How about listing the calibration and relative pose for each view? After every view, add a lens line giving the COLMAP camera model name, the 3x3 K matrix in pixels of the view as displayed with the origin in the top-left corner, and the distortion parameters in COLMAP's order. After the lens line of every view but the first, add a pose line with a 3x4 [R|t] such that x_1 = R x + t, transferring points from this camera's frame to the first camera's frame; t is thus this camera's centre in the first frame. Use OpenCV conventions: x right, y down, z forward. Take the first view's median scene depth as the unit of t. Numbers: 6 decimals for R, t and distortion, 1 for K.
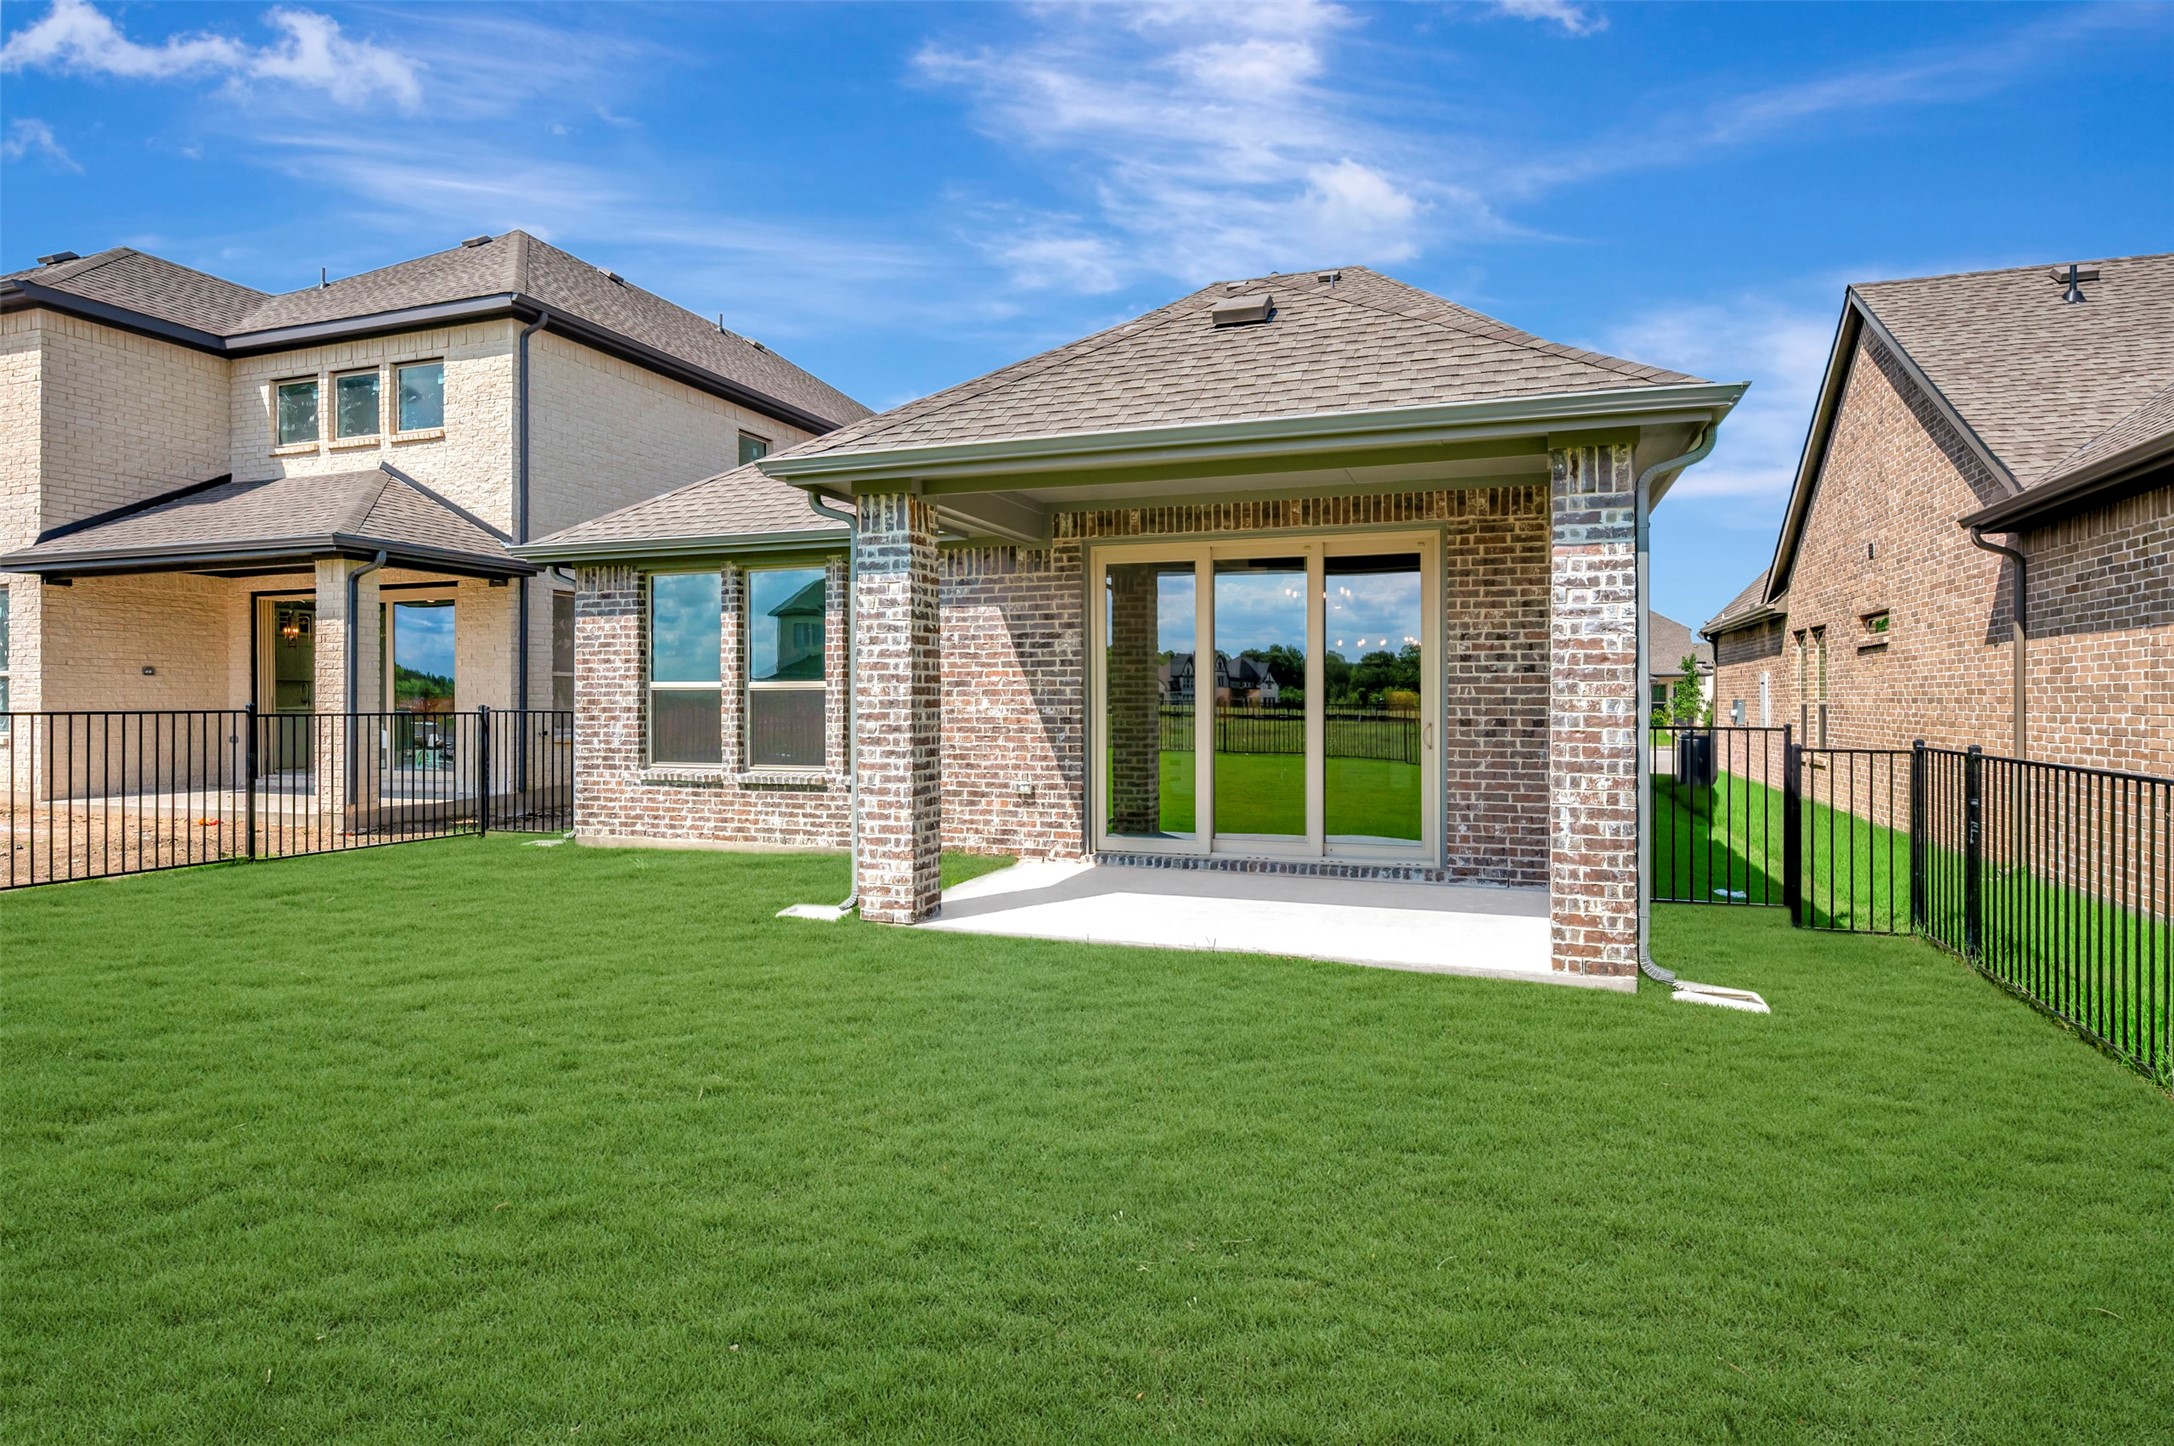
lens RADIAL K [[1176.4, 0, 1096.8], [0, 1176.4, 716.8], [0, 0, 1]] dist [-0.002820, 0.000282]
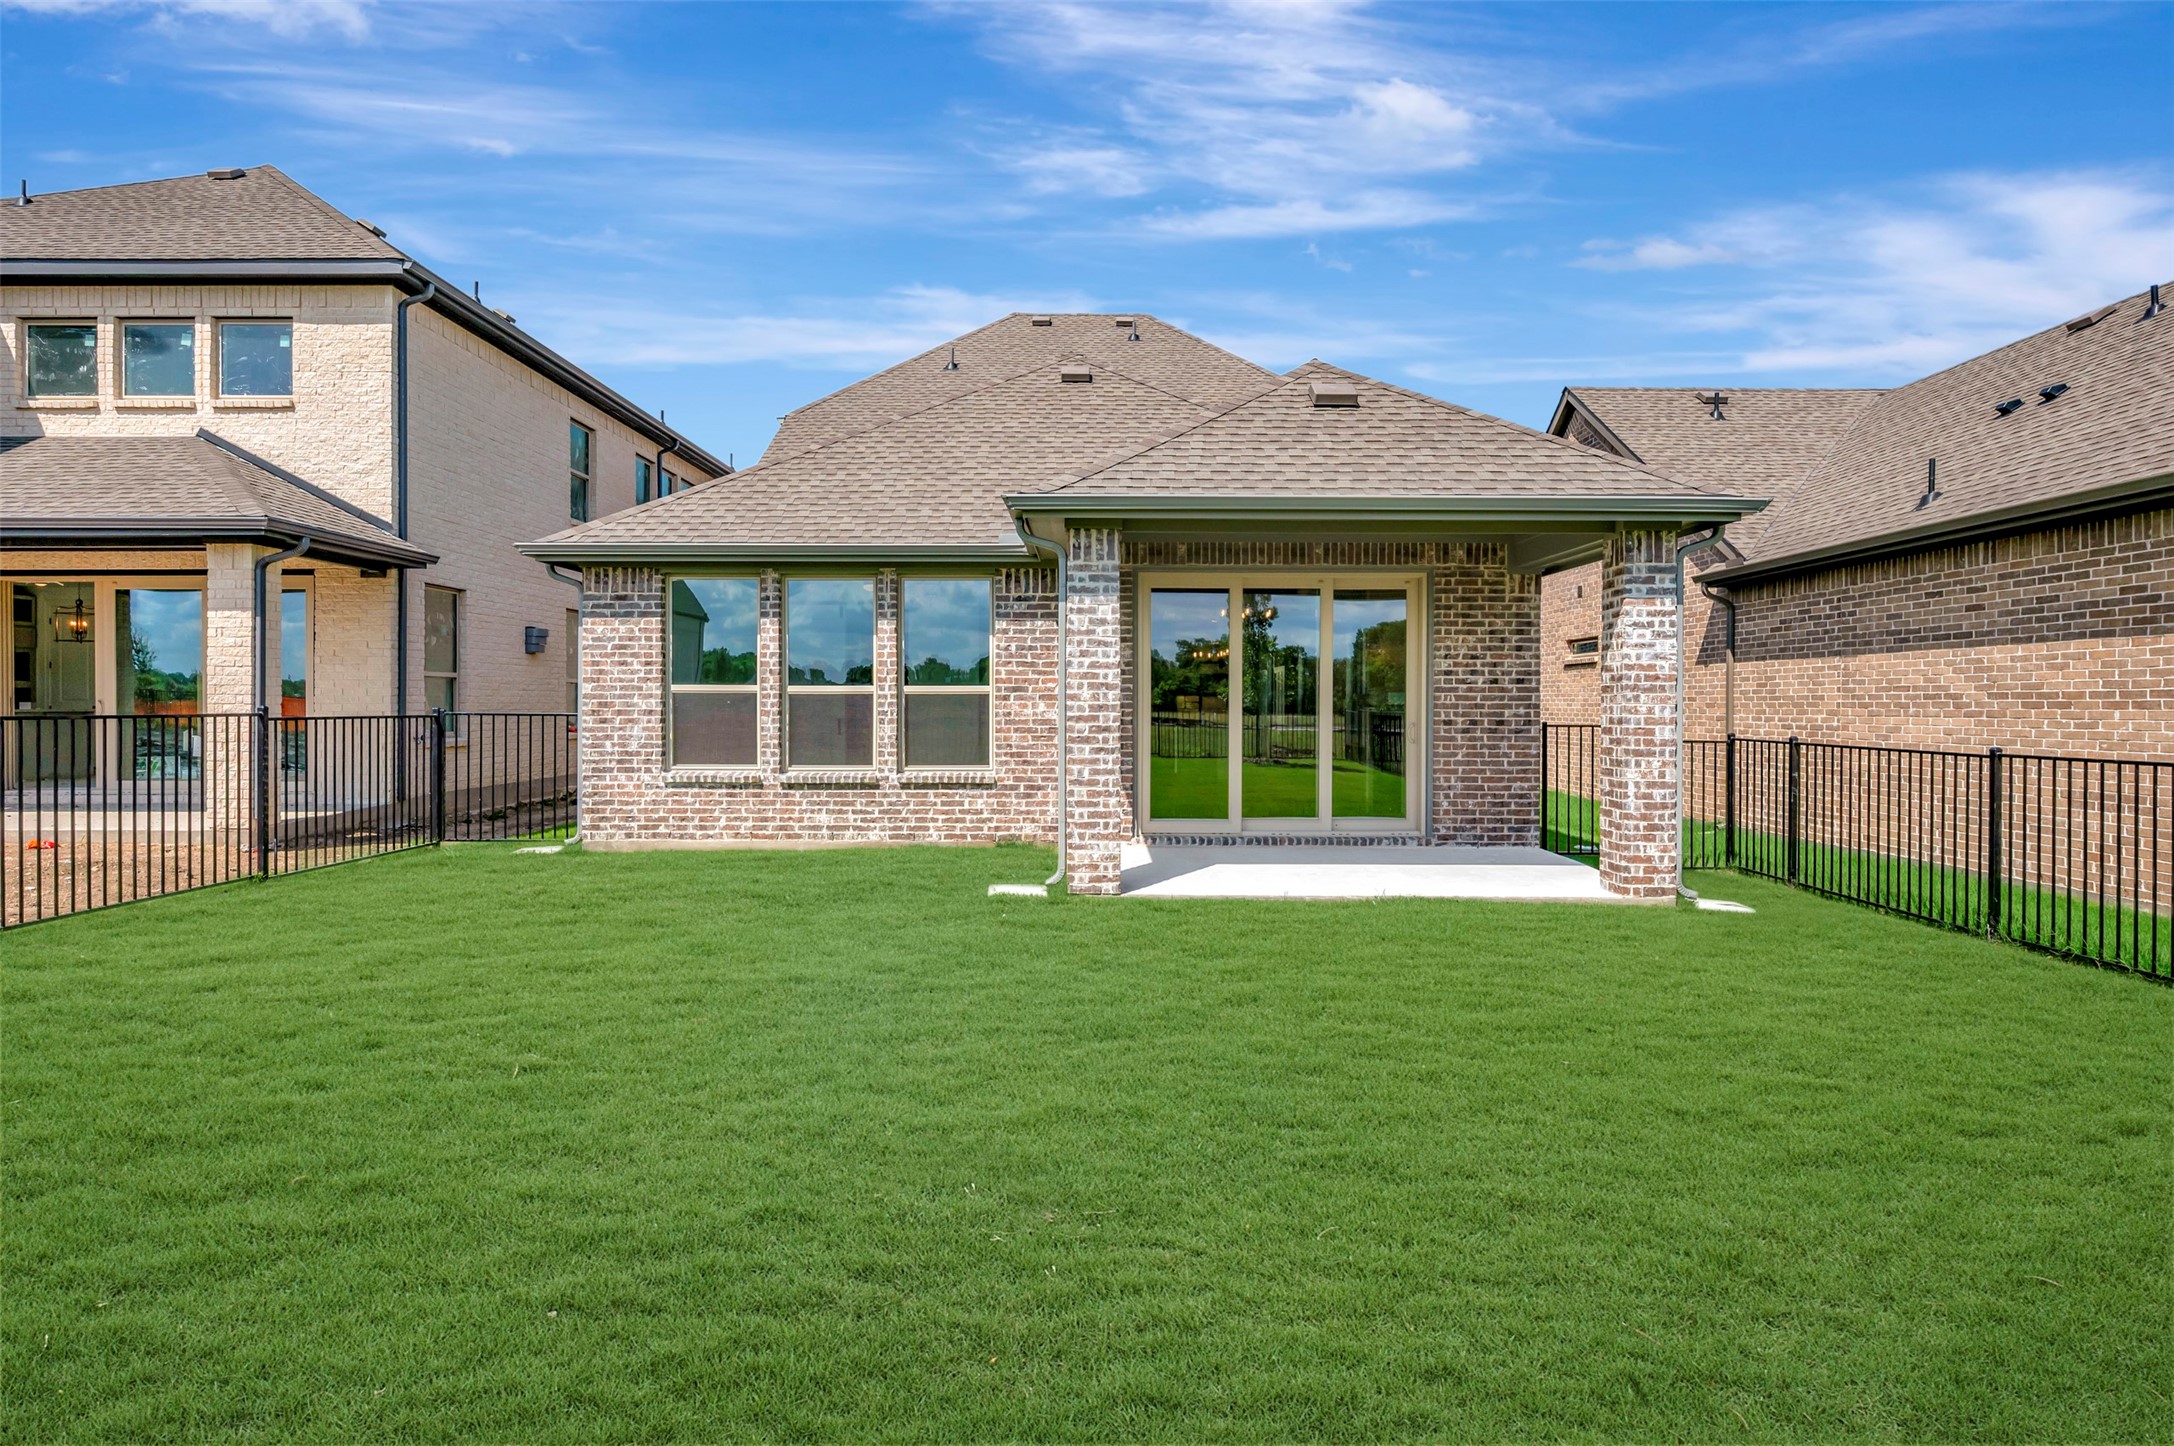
lens RADIAL K [[1176.4, 0, 1086.3], [0, 1176.4, 732.7], [0, 0, 1]] dist [-0.002820, 0.000282]
pose [[0.939921, -0.006042, 0.341340, -0.454723], [0.001849, 0.999919, 0.012609, -0.000911], [-0.341388, -0.011220, 0.939855, -0.076219]]
